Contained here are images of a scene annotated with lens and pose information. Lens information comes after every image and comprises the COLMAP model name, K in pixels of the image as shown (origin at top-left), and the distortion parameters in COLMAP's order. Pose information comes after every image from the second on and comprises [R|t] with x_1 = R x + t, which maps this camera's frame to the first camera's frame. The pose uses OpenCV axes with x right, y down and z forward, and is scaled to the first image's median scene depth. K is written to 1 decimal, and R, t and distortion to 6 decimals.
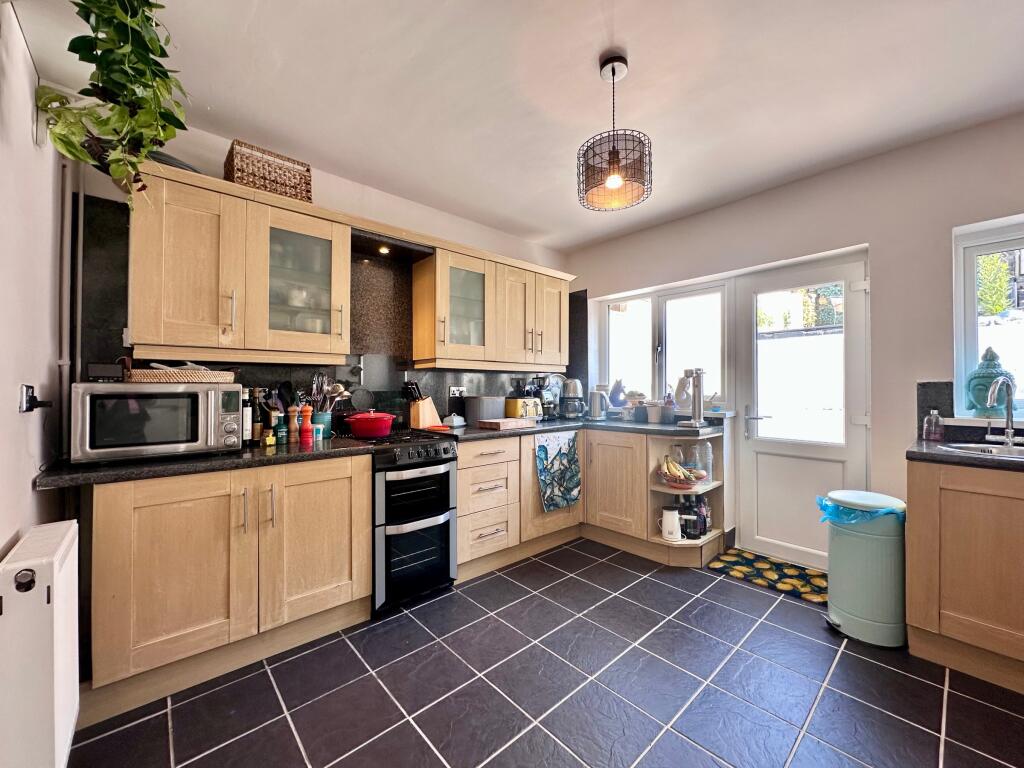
lens RADIAL K [[407.6, 0, 512.9], [0, 407.6, 385.0], [0, 0, 1]] dist [-0.002346, -0.000097]
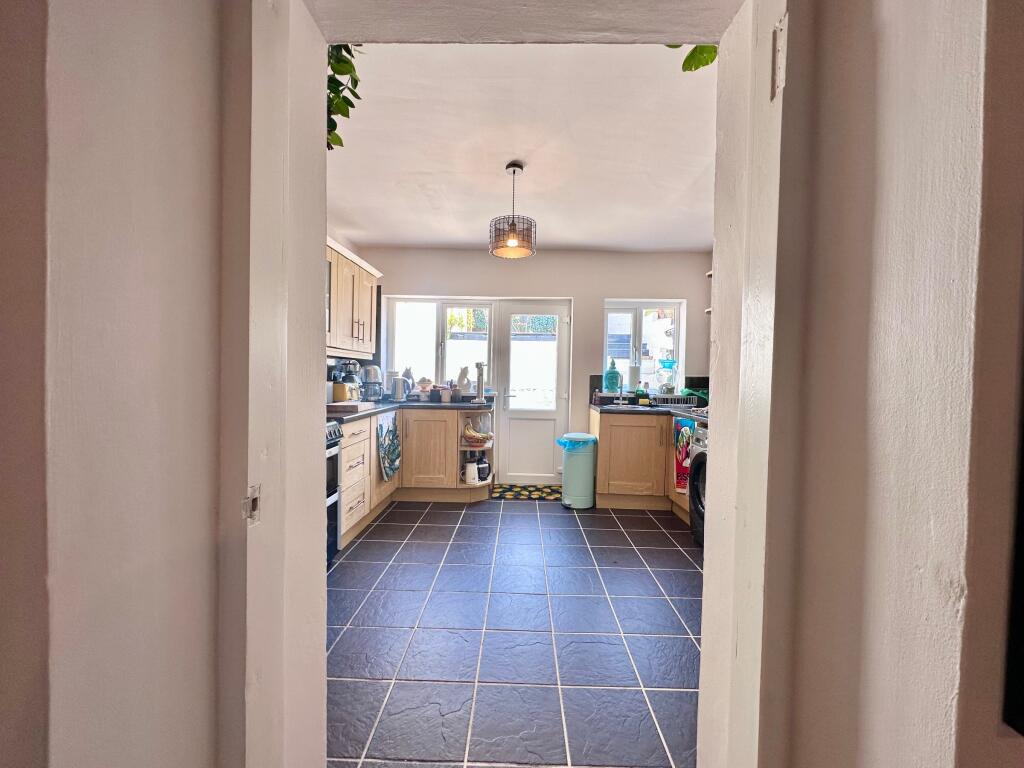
lens RADIAL K [[407.6, 0, 513.7], [0, 407.6, 384.0], [0, 0, 1]] dist [-0.002346, -0.000097]
pose [[0.684202, -0.001485, 0.729291, -0.538725], [-0.024329, 0.999395, 0.024860, -0.002383], [-0.728887, -0.034752, 0.683751, -0.053014]]
